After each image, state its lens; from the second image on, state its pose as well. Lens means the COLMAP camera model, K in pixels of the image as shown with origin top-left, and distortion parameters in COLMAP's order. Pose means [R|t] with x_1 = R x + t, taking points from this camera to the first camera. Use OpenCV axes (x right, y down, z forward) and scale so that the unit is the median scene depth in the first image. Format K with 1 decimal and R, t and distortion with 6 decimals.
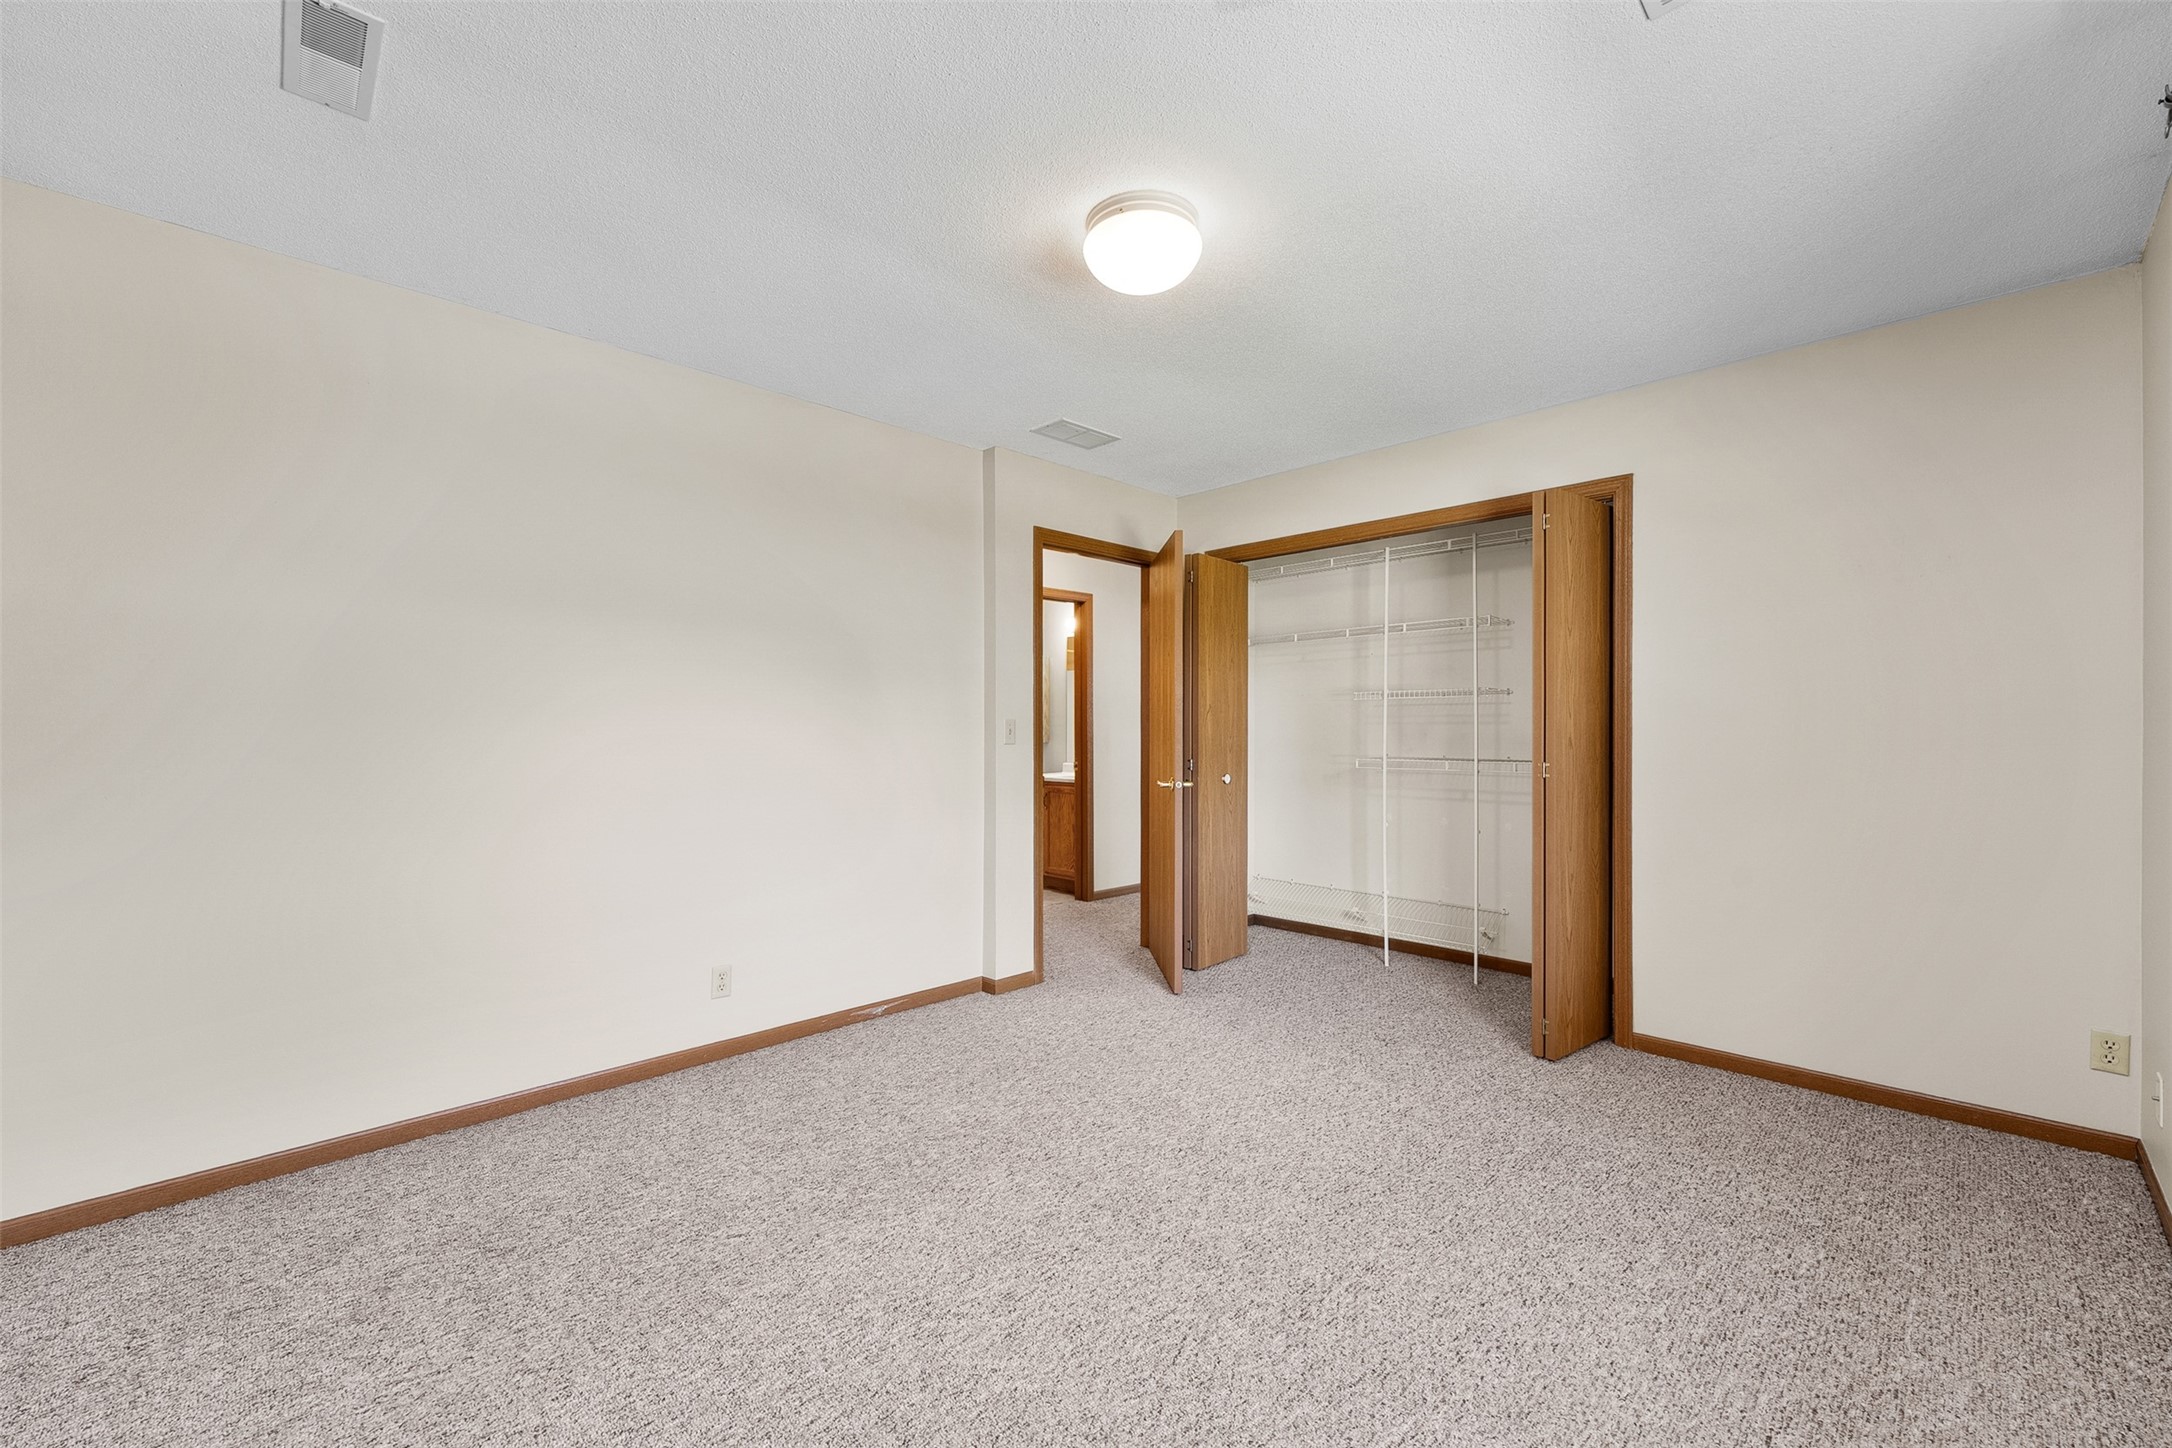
lens RADIAL K [[867.2, 0, 1086.1], [0, 867.2, 729.5], [0, 0, 1]] dist [-0.001118, -0.000457]
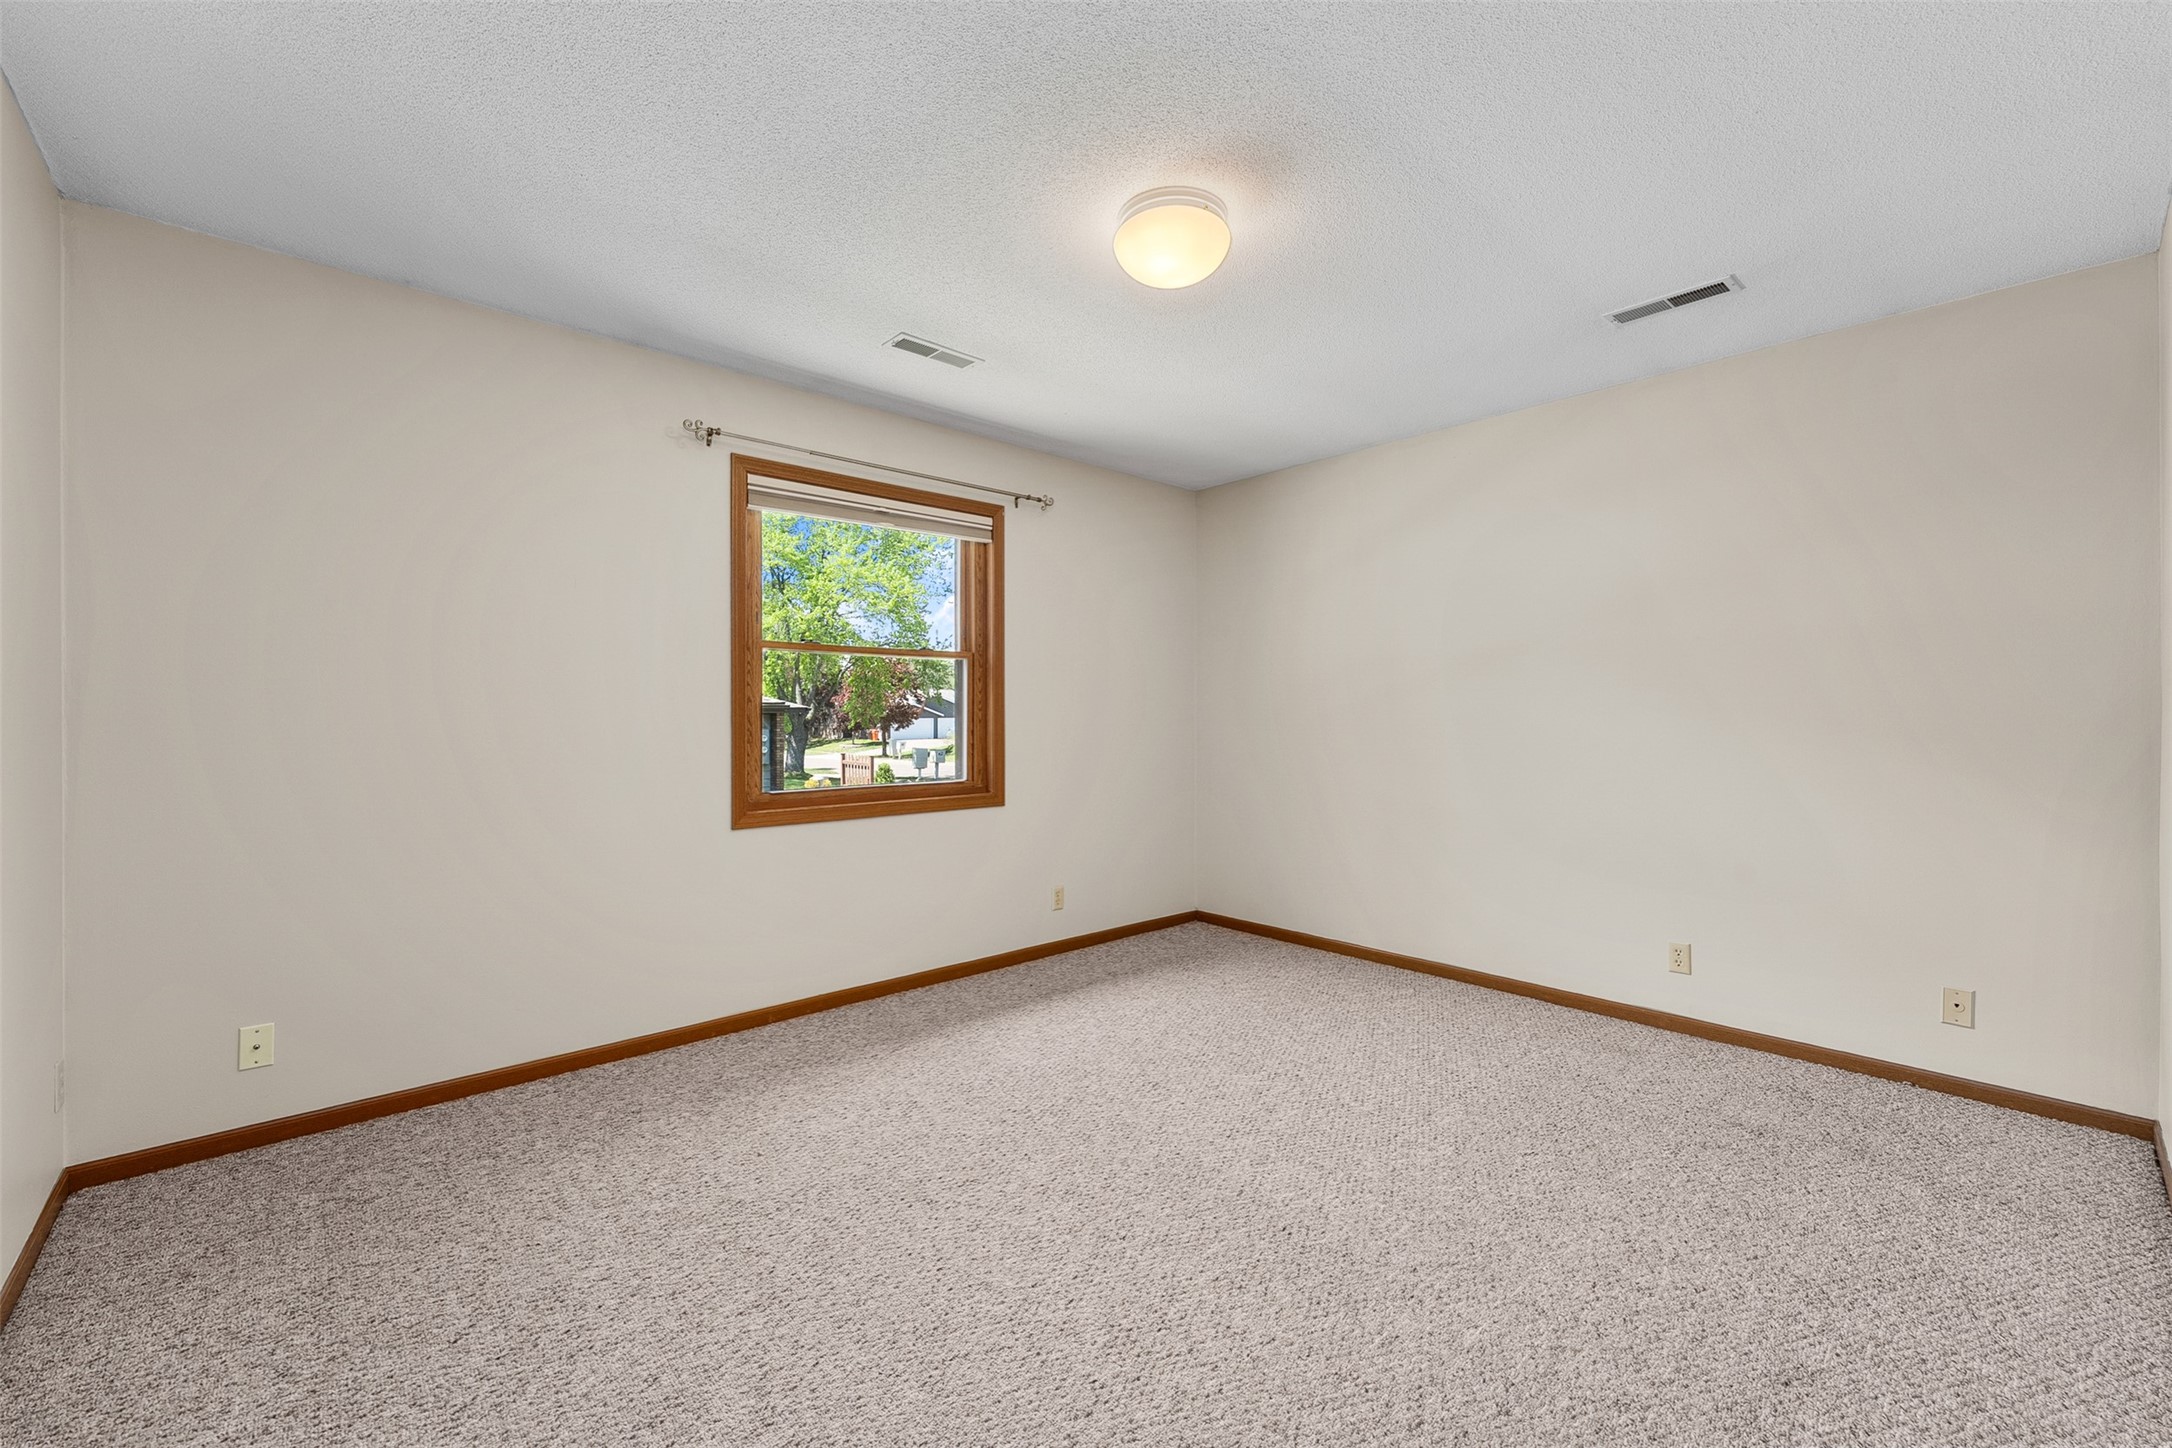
lens RADIAL K [[867.2, 0, 1068.4], [0, 867.2, 708.1], [0, 0, 1]] dist [-0.001118, -0.000457]
pose [[-0.997550, 0.003762, 0.069853, 0.091671], [0.003091, 0.999948, -0.009714, 0.001744], [-0.069886, -0.009474, -0.997510, 1.623970]]
